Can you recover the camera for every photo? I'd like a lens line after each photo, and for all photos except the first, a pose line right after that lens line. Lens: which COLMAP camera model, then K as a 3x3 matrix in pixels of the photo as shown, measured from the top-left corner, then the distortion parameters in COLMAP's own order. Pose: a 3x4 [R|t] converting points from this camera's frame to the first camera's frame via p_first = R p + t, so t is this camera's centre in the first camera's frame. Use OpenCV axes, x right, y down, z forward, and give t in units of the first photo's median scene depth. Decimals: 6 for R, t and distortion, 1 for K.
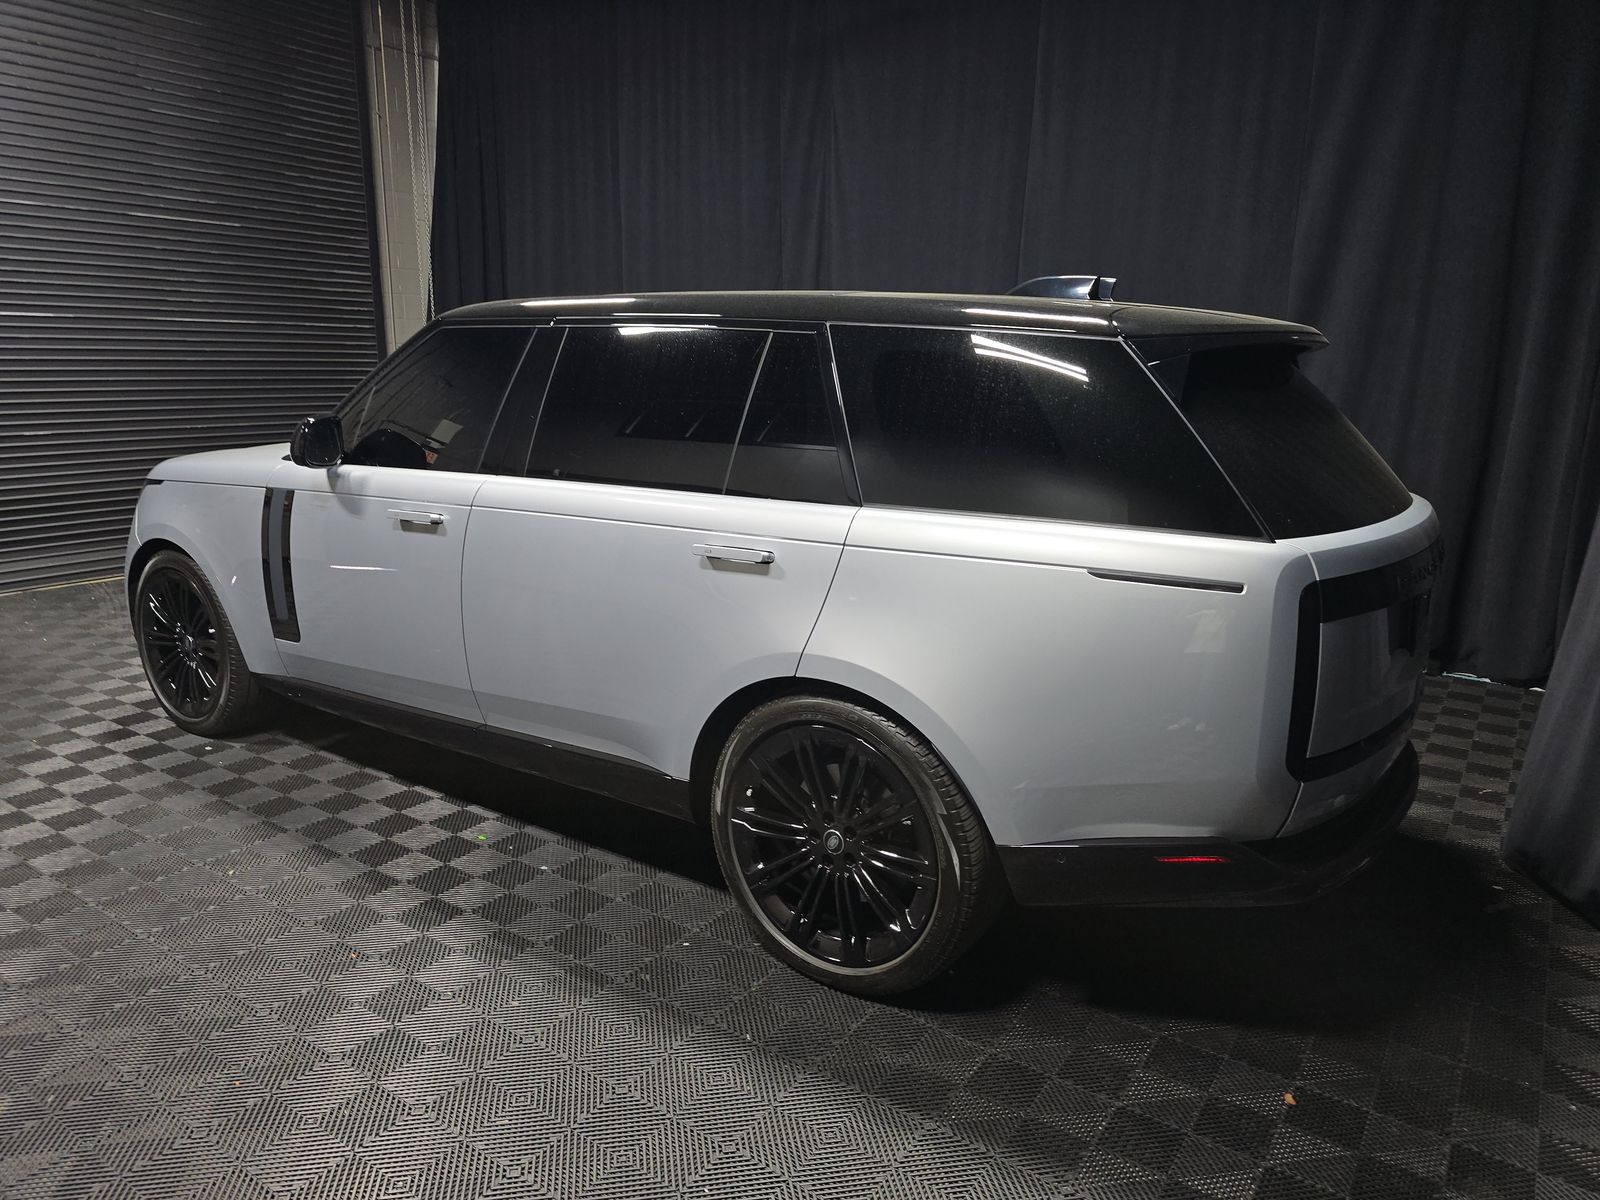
lens RADIAL K [[1084.2, 0, 800.0], [0, 1084.2, 600.0], [0, 0, 1]] dist [-0.003444, -0.001057]
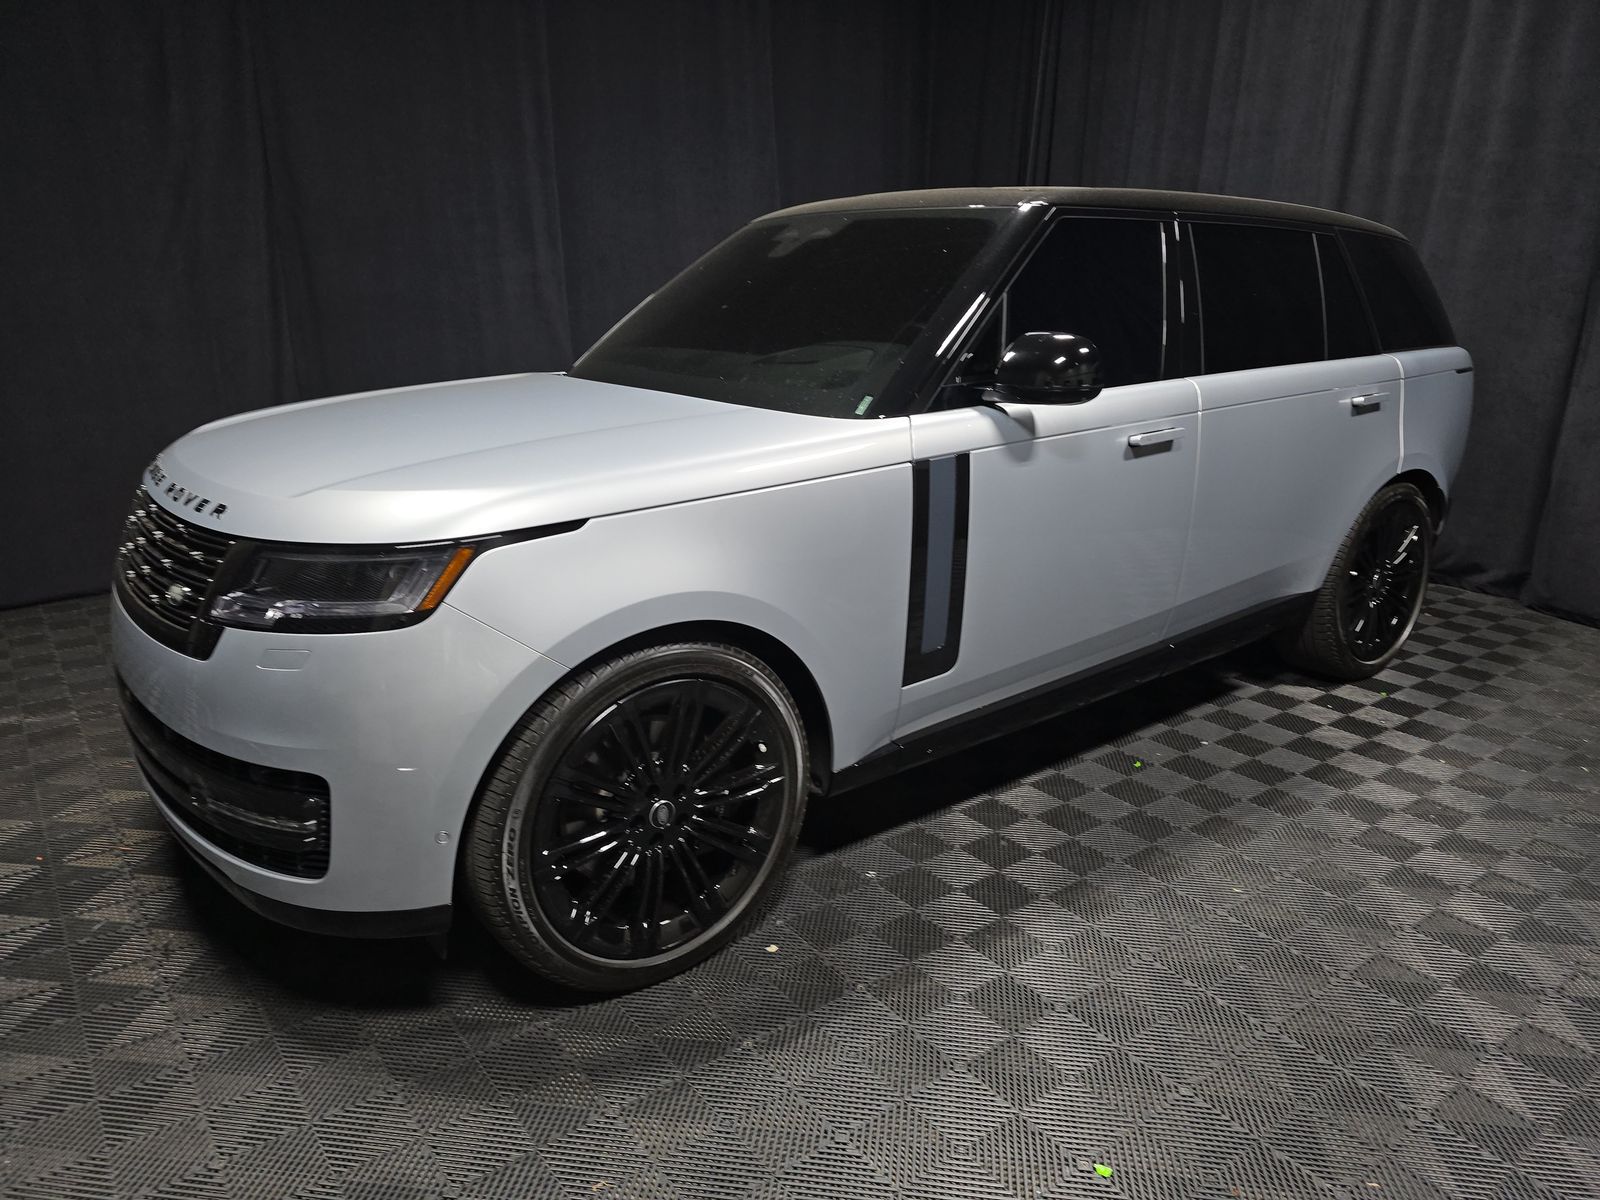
lens RADIAL K [[1084.2, 0, 800.0], [0, 1084.2, 600.0], [0, 0, 1]] dist [-0.003444, -0.001057]
pose [[0.342056, -0.286982, 0.894784, -1.154370], [0.220285, 0.950178, 0.220538, -0.188593], [-0.913494, 0.121671, 0.388232, 0.835975]]
